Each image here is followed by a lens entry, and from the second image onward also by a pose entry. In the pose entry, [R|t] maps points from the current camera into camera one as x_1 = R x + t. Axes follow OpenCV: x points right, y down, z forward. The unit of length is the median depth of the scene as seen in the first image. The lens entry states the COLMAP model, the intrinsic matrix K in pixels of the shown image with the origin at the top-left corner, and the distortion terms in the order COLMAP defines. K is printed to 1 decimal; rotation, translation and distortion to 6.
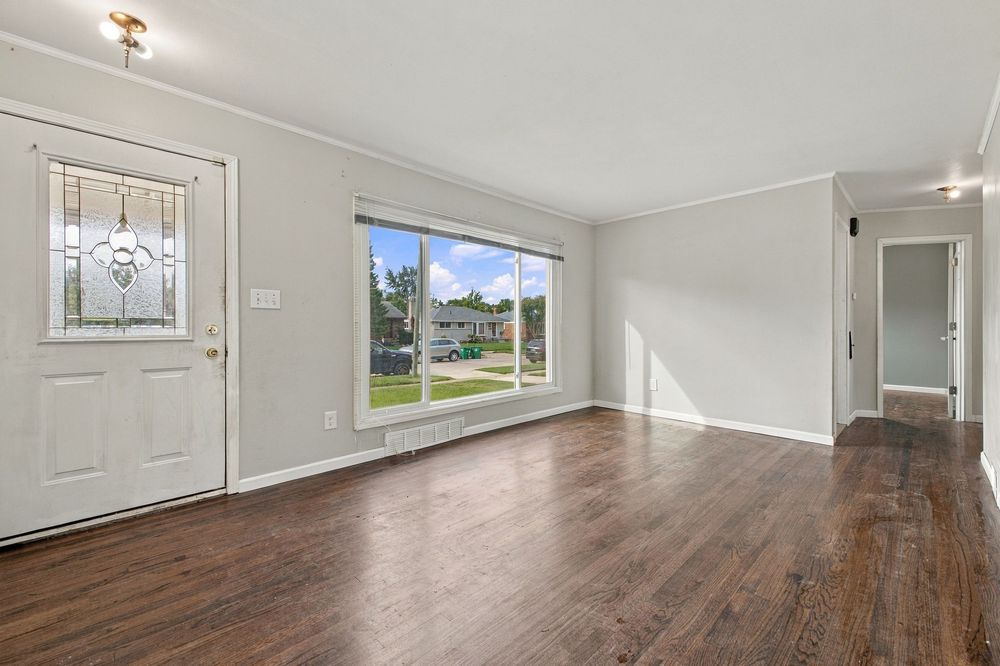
lens RADIAL K [[408.8, 0, 495.6], [0, 408.8, 326.4], [0, 0, 1]] dist [0.024602, 0.000106]
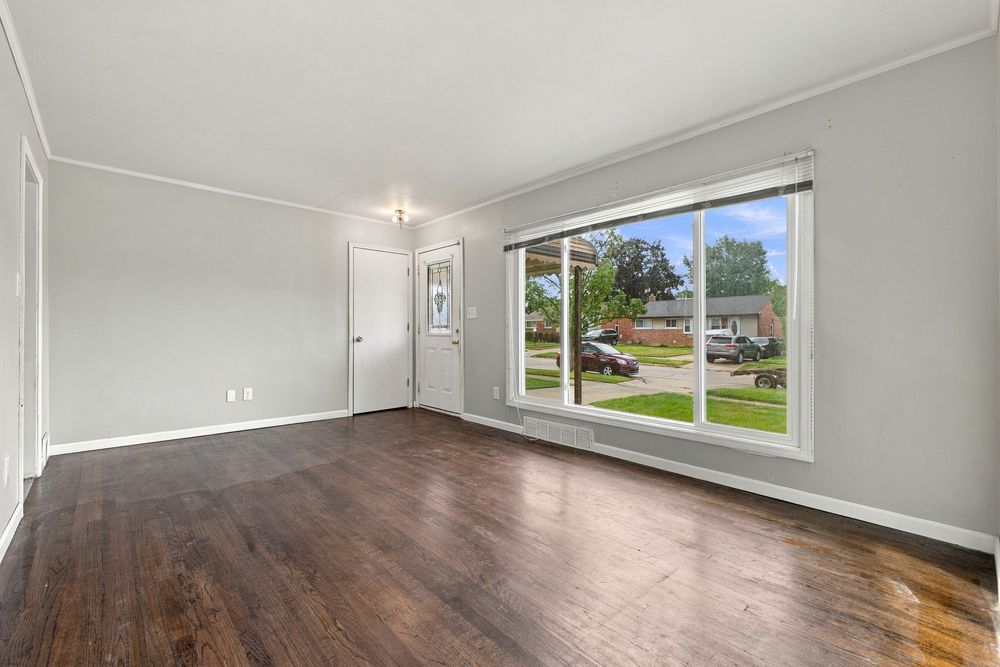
lens RADIAL K [[408.8, 0, 495.6], [0, 408.8, 326.9], [0, 0, 1]] dist [0.024602, 0.000106]
pose [[-0.014451, -0.008948, -0.999856, 1.145850], [0.004148, 0.999951, -0.009008, 0.008030], [0.999887, -0.004278, -0.014413, 1.122862]]
